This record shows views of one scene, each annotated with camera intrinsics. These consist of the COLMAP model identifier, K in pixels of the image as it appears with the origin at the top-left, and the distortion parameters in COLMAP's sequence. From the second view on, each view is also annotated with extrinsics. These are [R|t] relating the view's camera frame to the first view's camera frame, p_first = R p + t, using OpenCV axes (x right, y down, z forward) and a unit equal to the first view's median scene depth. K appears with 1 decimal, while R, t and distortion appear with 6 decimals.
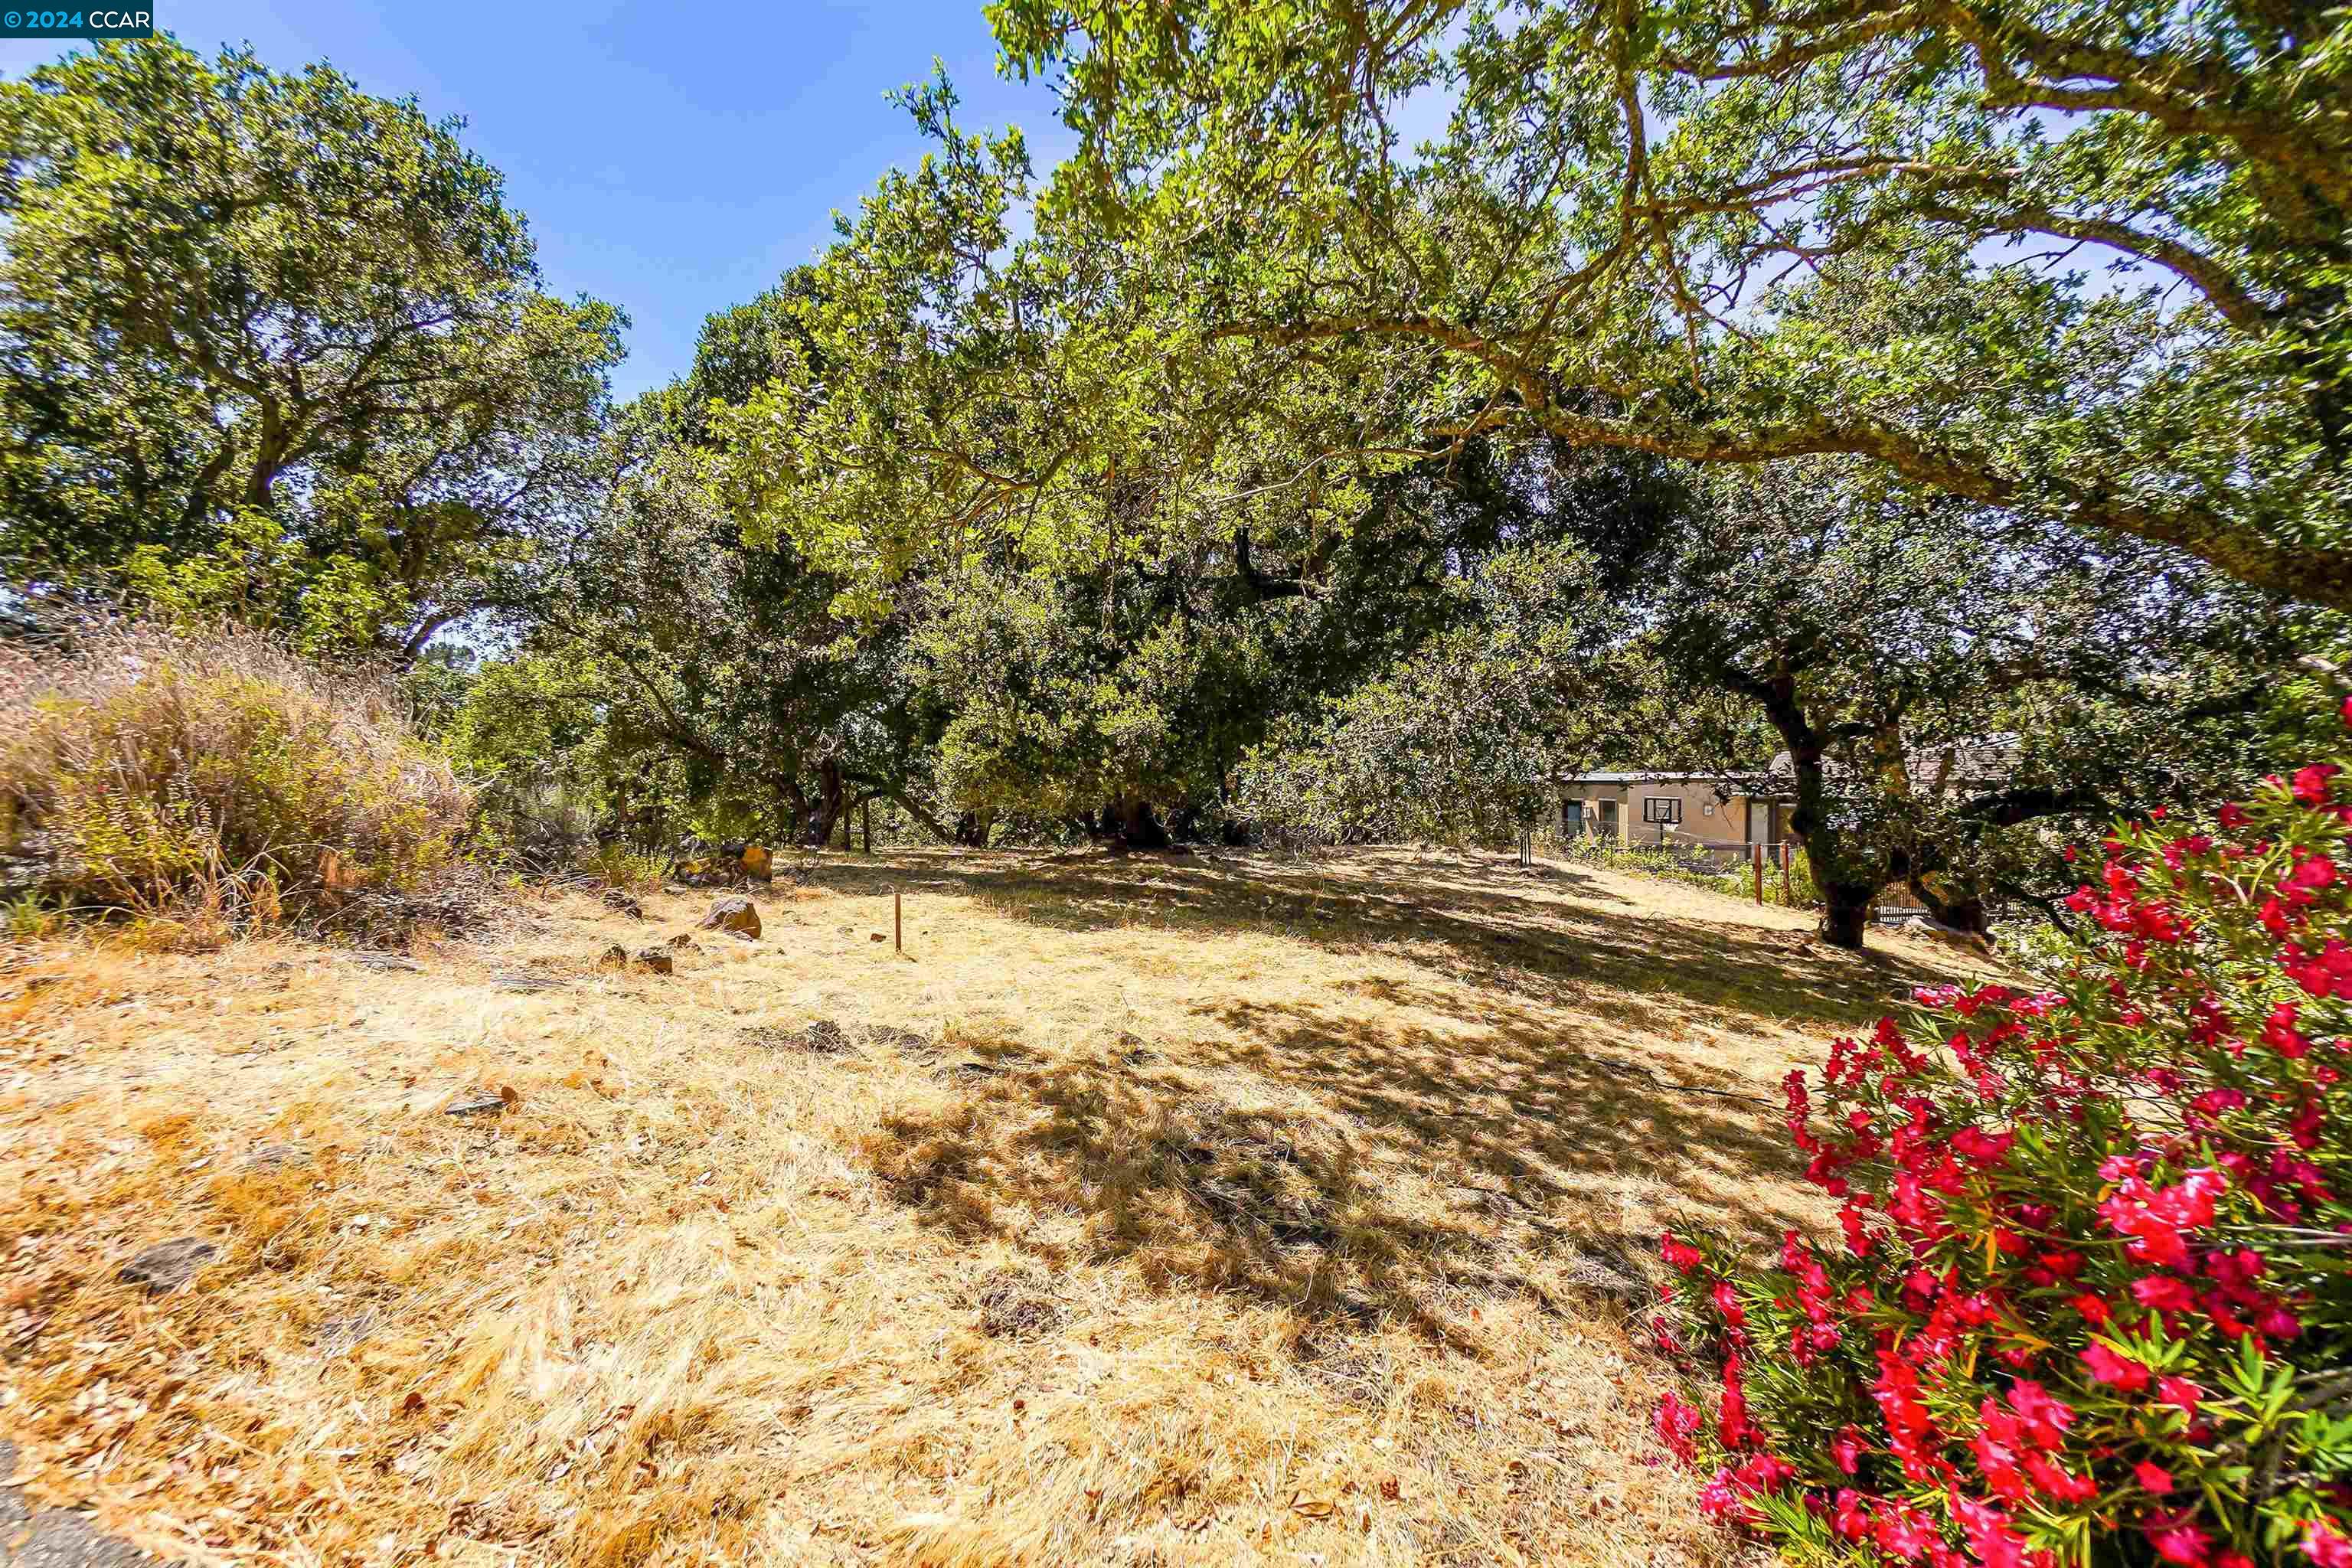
lens RADIAL K [[1044.8, 0, 1149.2], [0, 1044.8, 794.8], [0, 0, 1]] dist [-0.000834, -0.000099]
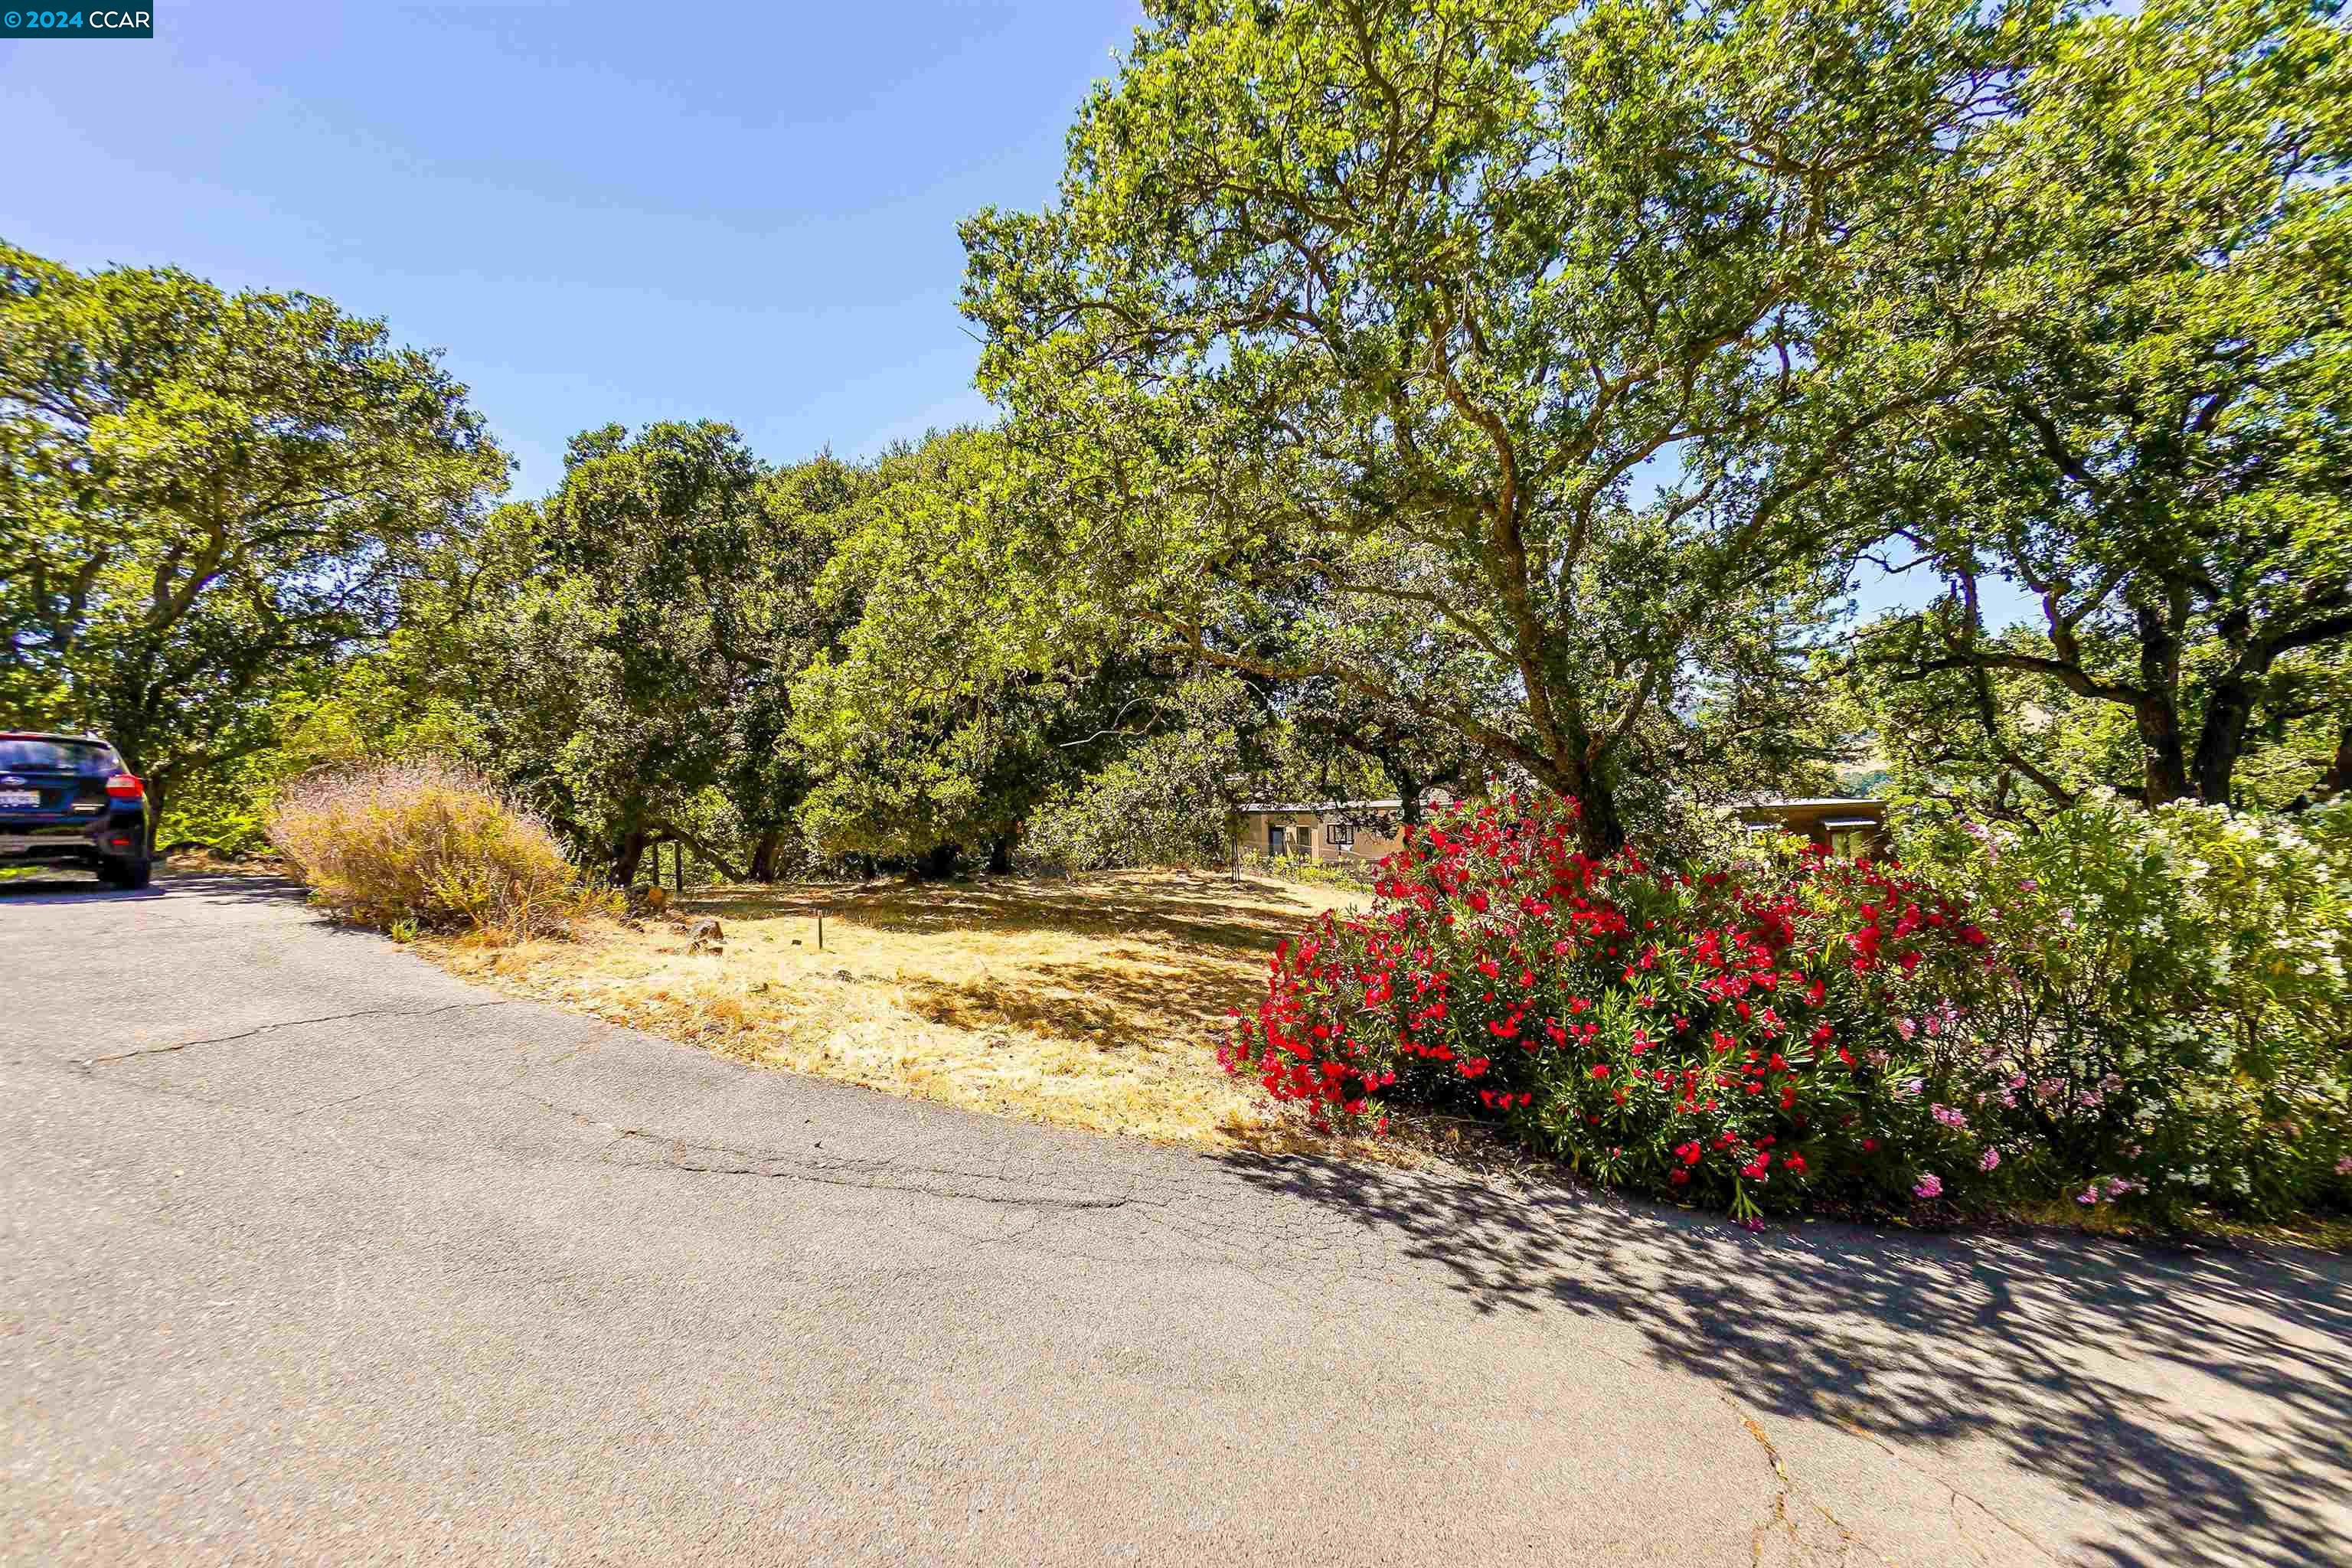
lens RADIAL K [[1040.1, 0, 1158.6], [0, 1040.1, 788.2], [0, 0, 1]] dist [-0.002367, 0.009900]
pose [[0.967569, -0.015040, 0.252160, -0.096783], [0.023458, 0.999262, -0.030408, -0.019608], [-0.251516, 0.035337, 0.967208, -0.431540]]
